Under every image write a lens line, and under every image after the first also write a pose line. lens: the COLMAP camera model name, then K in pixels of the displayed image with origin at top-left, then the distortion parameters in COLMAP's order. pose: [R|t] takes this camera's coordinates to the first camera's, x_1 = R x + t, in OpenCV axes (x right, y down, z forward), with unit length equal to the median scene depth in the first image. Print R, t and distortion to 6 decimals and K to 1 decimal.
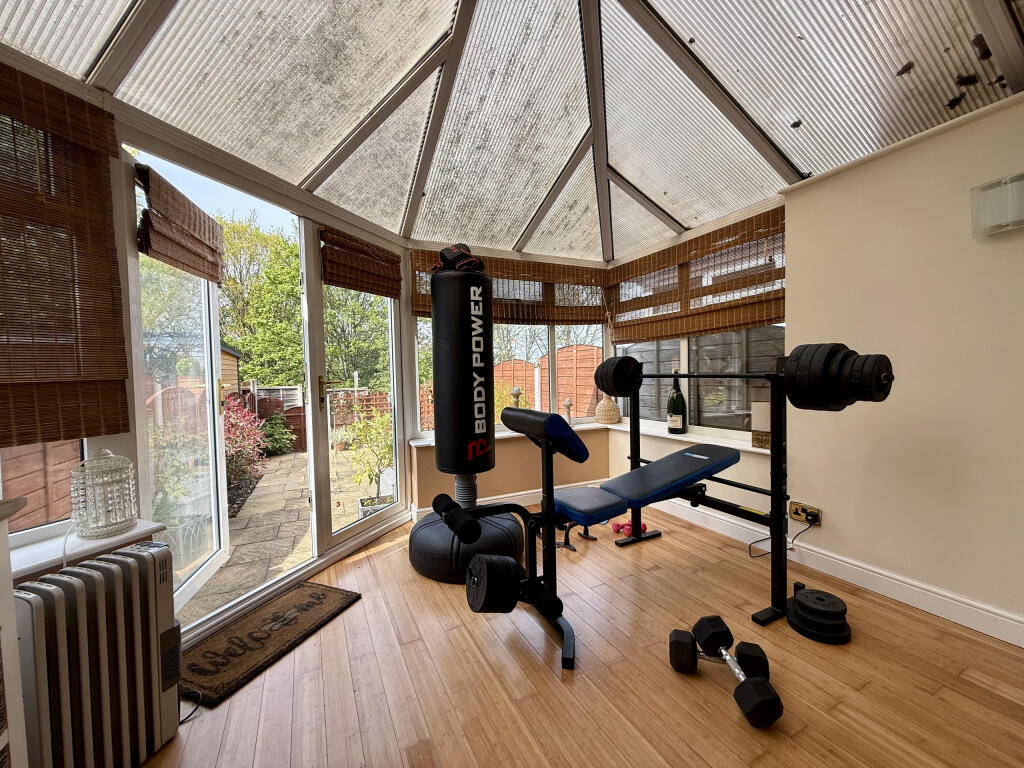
lens RADIAL K [[411.4, 0, 512.0], [0, 411.4, 384.0], [0, 0, 1]] dist [0.000114, 0.000026]
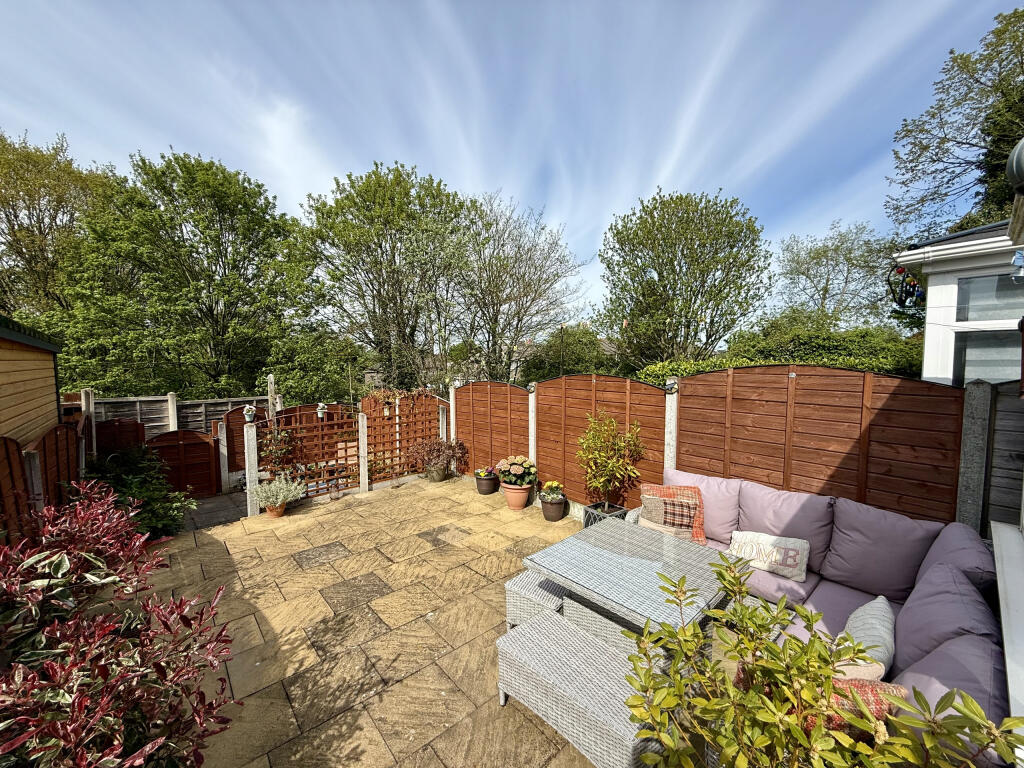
lens RADIAL K [[411.4, 0, 512.0], [0, 411.4, 384.0], [0, 0, 1]] dist [0.000114, 0.000026]
pose [[0.962204, 0.006149, 0.272262, -0.089020], [-0.011668, 0.999758, 0.018657, -0.016238], [-0.272081, -0.021128, 0.962042, 0.117730]]
